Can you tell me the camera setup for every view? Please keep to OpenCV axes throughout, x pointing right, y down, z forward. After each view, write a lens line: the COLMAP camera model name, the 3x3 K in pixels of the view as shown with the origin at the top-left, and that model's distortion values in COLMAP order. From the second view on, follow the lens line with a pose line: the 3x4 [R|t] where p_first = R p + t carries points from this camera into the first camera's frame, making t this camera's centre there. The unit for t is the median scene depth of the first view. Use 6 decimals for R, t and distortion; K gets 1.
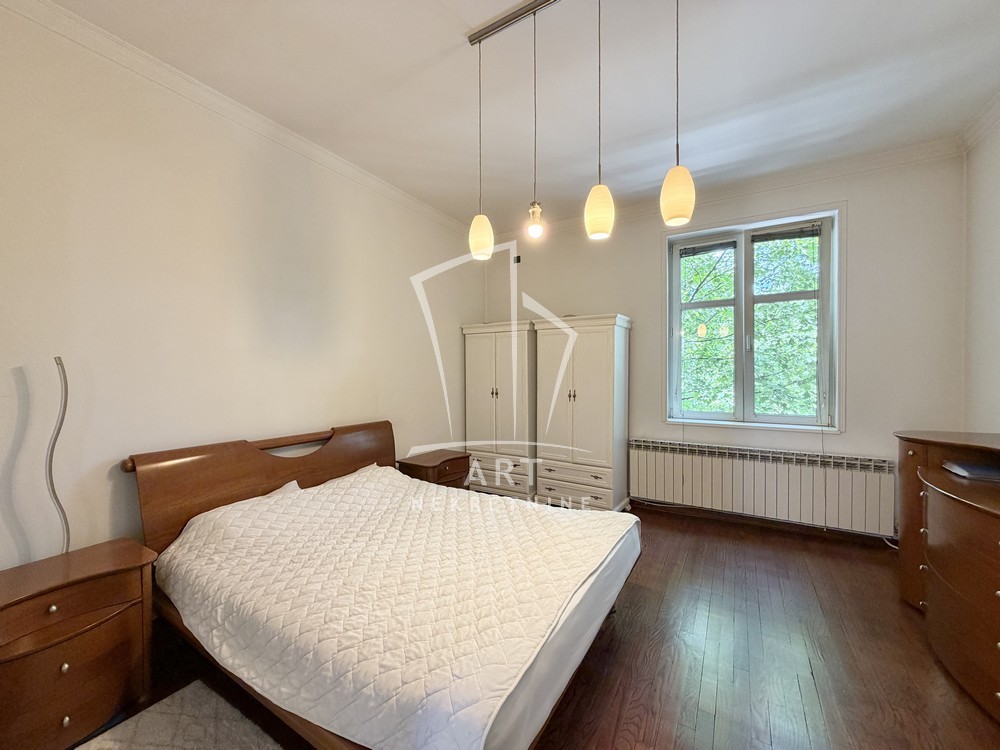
lens RADIAL K [[398.8, 0, 495.6], [0, 398.8, 375.6], [0, 0, 1]] dist [-0.001398, 0.000310]
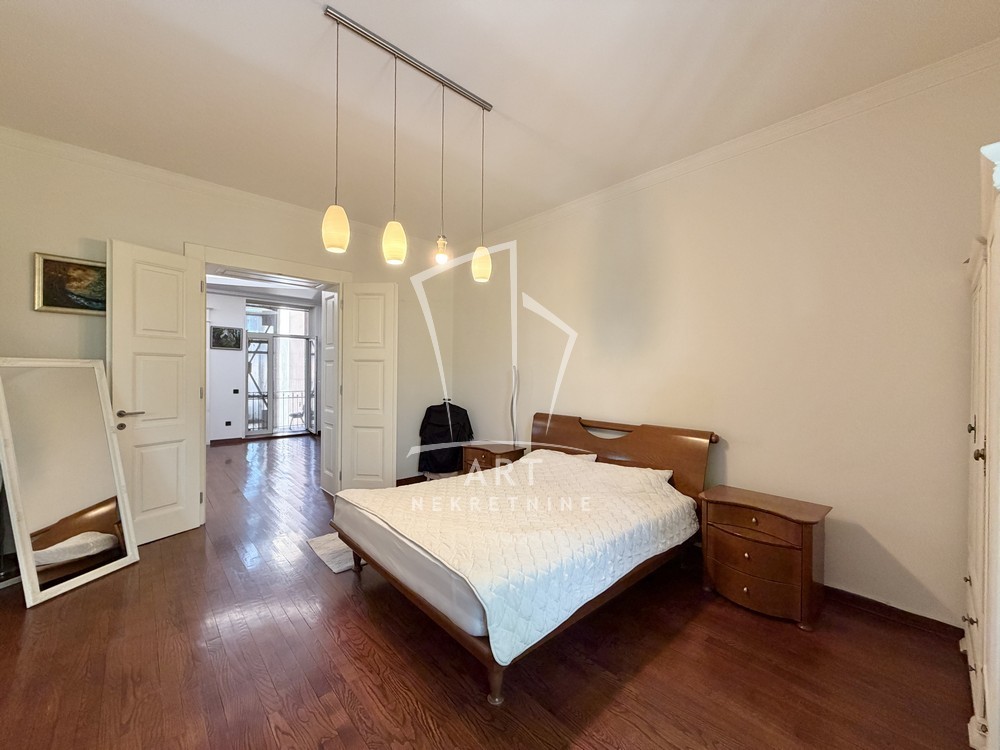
lens RADIAL K [[398.8, 0, 495.6], [0, 398.8, 375.6], [0, 0, 1]] dist [-0.001398, 0.000310]
pose [[-0.283764, 0.007694, -0.958863, 0.653831], [-0.021883, 0.999655, 0.014497, -0.009047], [0.958644, 0.025097, -0.283498, 0.795146]]
